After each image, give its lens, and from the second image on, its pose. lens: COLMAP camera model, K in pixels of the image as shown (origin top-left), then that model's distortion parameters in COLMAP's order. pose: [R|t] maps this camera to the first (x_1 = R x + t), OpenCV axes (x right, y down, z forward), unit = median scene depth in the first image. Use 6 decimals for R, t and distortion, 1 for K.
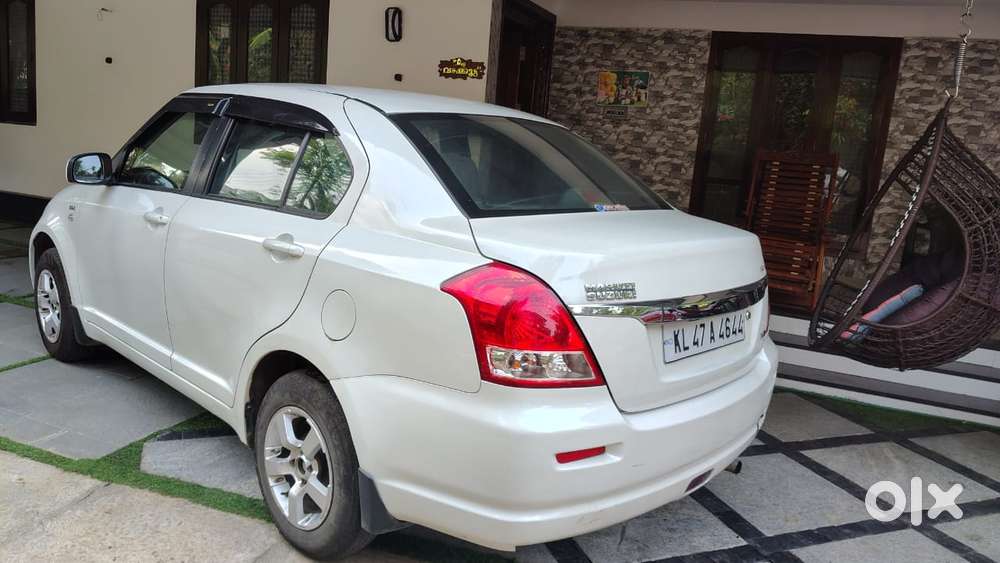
lens RADIAL K [[749.2, 0, 500.3], [0, 749.2, 274.9], [0, 0, 1]] dist [0.029510, -0.073171]
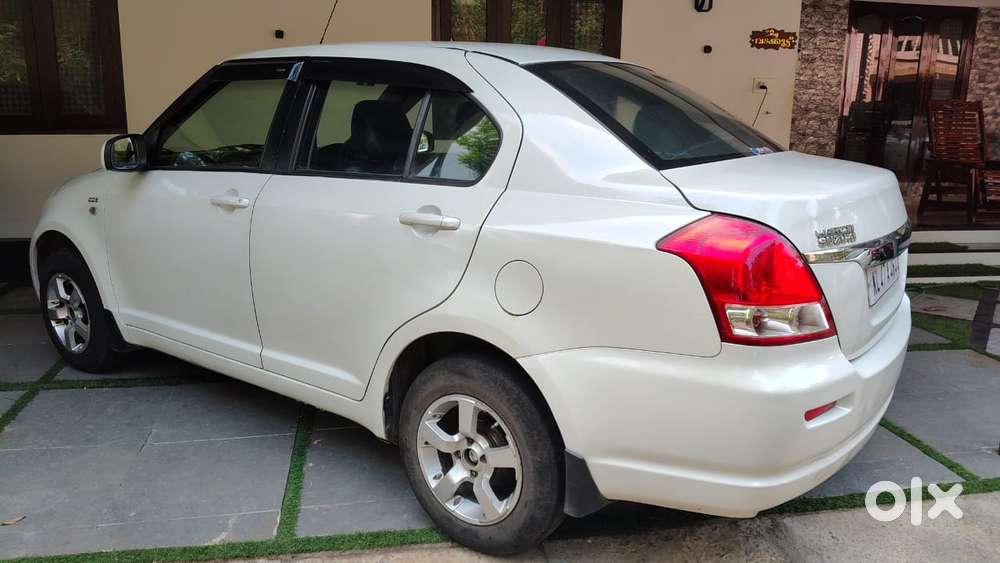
lens RADIAL K [[749.2, 0, 500.3], [0, 749.2, 274.9], [0, 0, 1]] dist [0.029510, -0.073171]
pose [[0.989682, -0.088587, 0.112612, -0.304527], [0.083105, 0.995158, 0.052480, -0.011044], [-0.116716, -0.042580, 0.992252, 0.086332]]
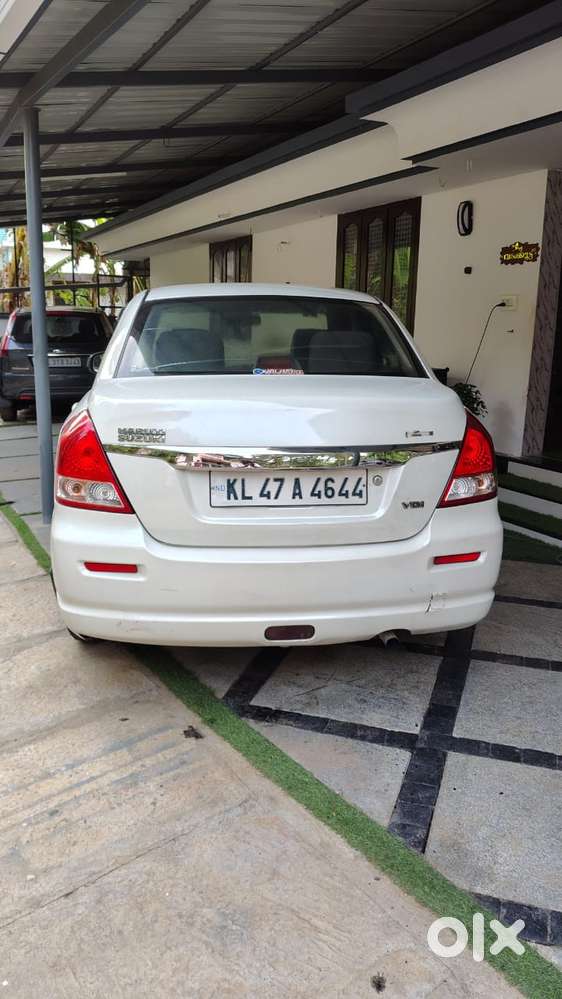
lens RADIAL K [[748.5, 0, 281.0], [0, 748.5, 499.5], [0, 0, 1]] dist [0.029510, -0.073171]
pose [[0.761746, 0.077523, -0.643221, 0.854996], [-0.068478, 0.996888, 0.039052, 0.049280], [0.644246, 0.014299, 0.764684, 0.195068]]
